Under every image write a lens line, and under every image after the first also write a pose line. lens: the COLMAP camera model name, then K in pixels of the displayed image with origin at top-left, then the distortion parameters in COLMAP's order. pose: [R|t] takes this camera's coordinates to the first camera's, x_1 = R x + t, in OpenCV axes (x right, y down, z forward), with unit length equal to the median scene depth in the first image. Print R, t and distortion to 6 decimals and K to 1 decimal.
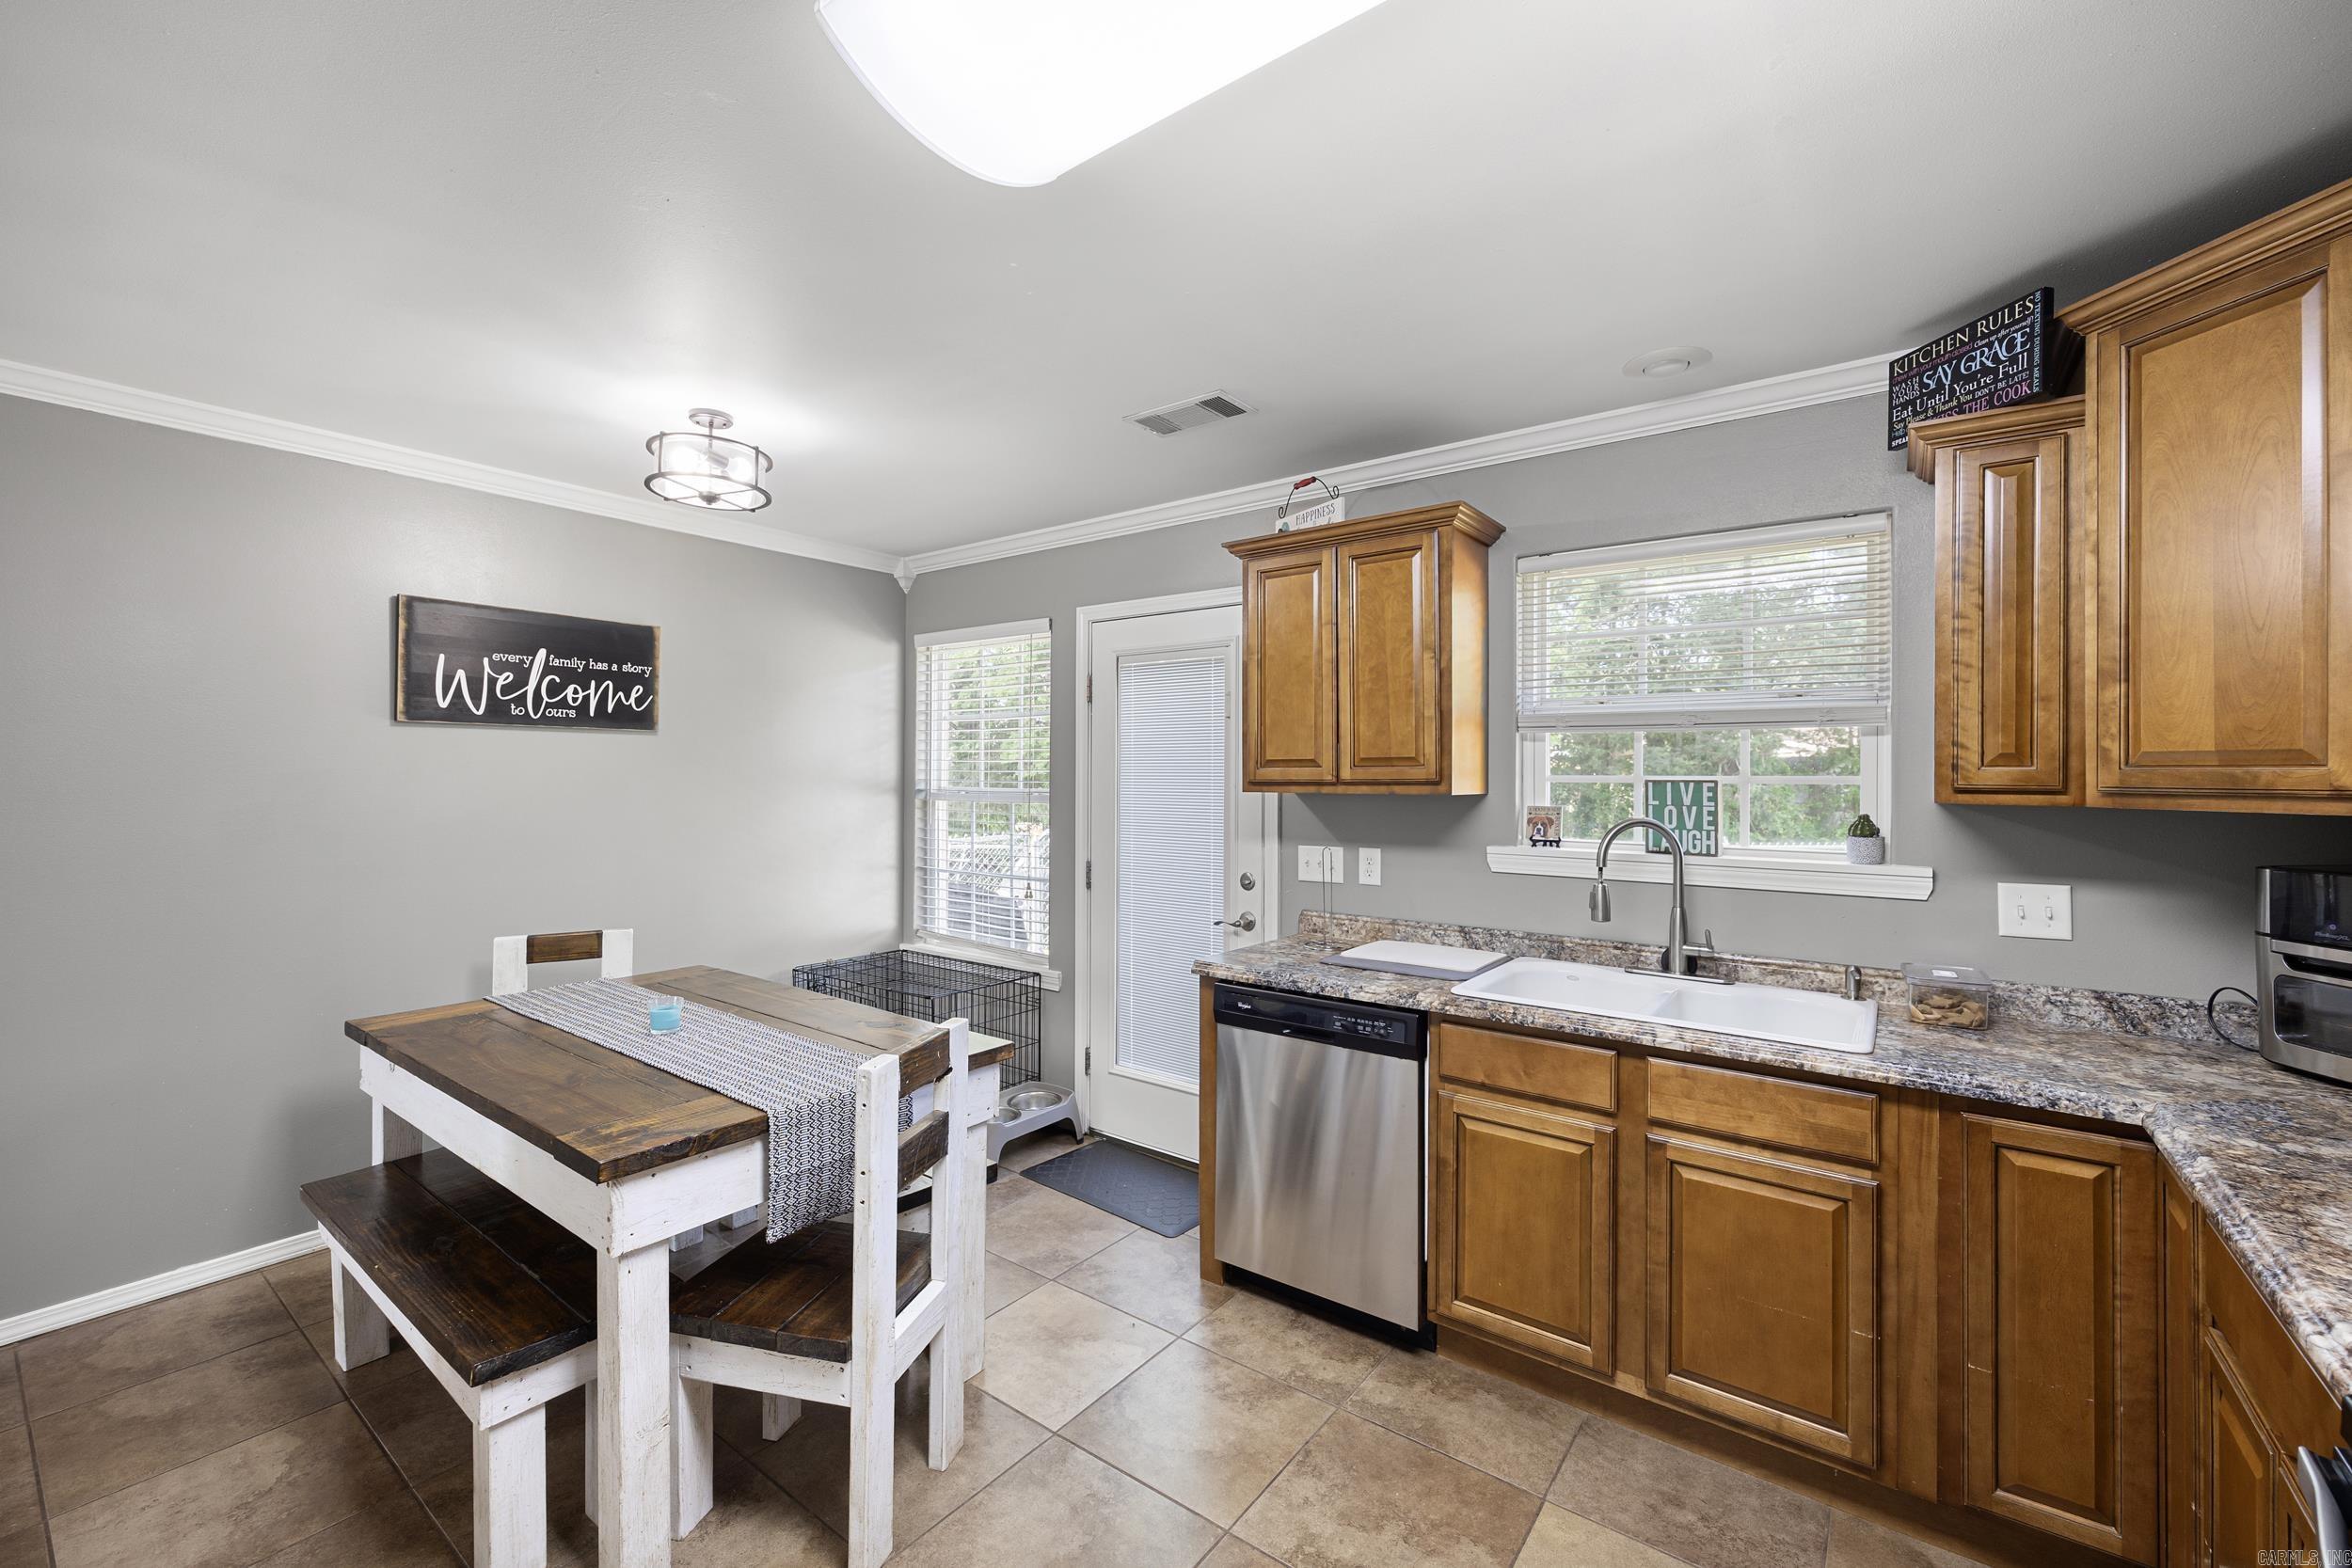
lens RADIAL K [[965.5, 0, 1177.3], [0, 965.5, 772.6], [0, 0, 1]] dist [-0.003296, 0.000254]
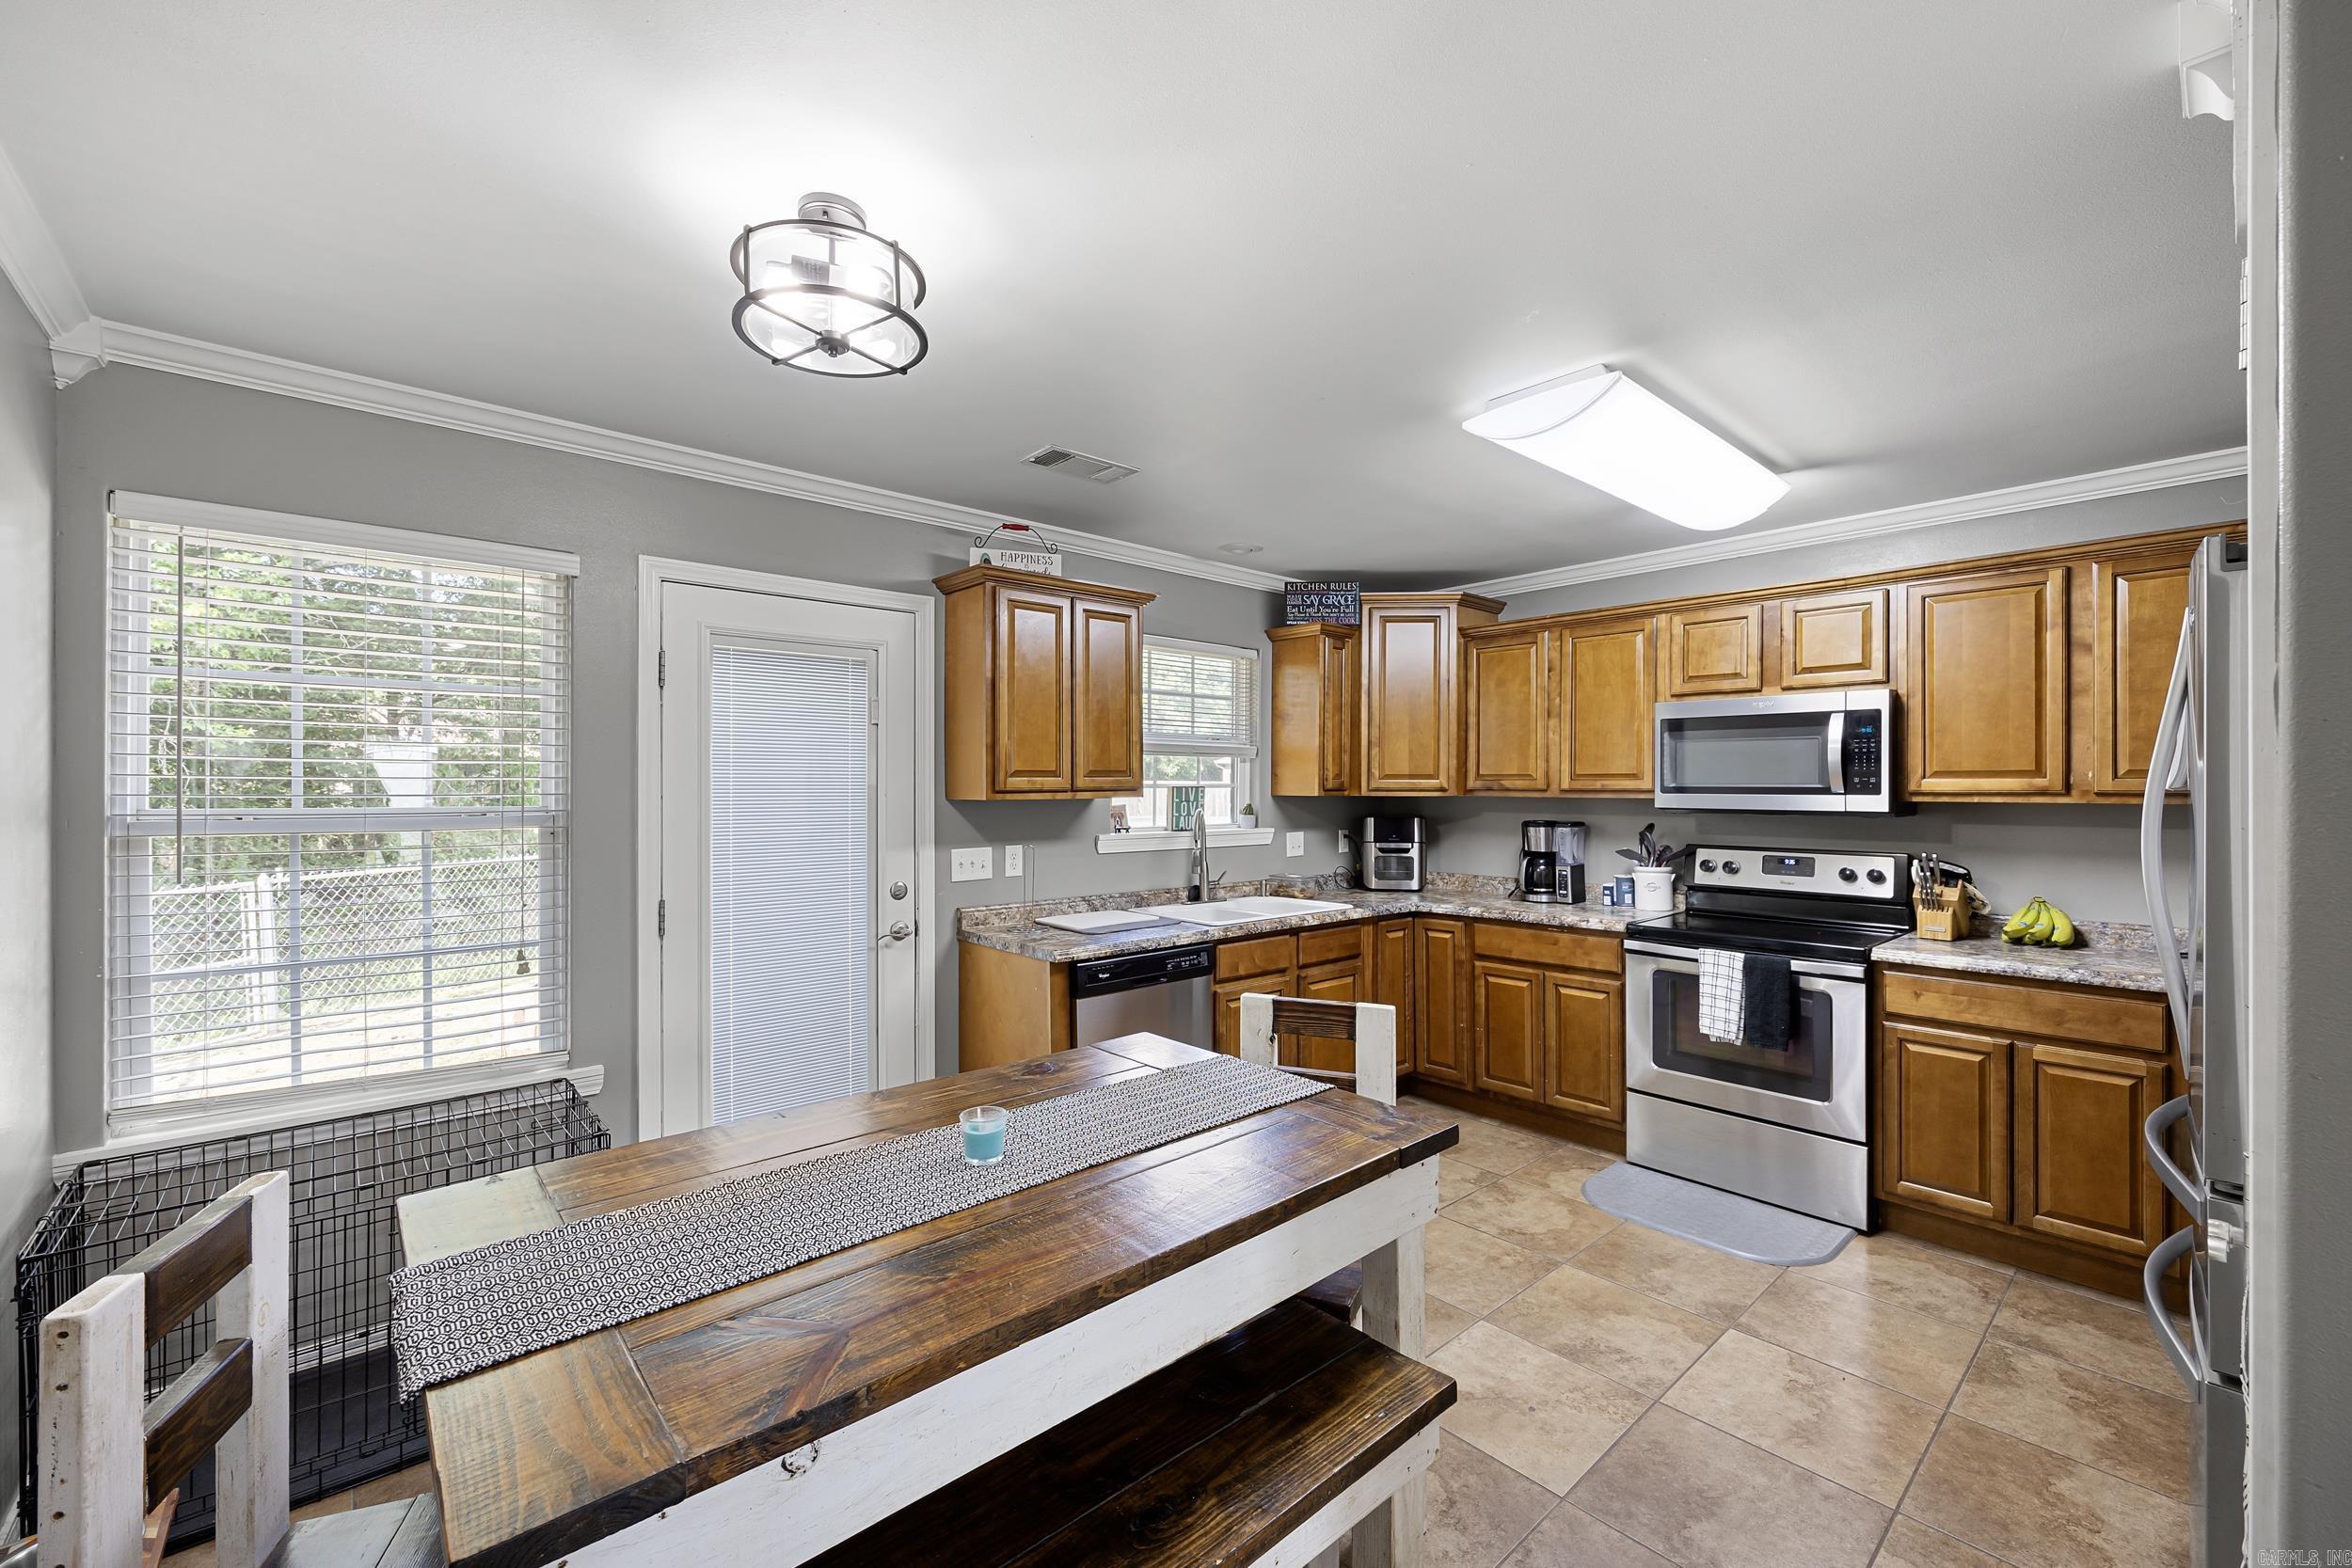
lens RADIAL K [[945.9, 0, 1181.0], [0, 945.9, 792.9], [0, 0, 1]] dist [-0.002765, -0.000252]
pose [[0.197847, -0.010946, 0.980172, -0.946216], [-0.001797, 0.999932, 0.011530, 0.000211], [-0.980231, -0.004043, 0.197813, 0.600638]]
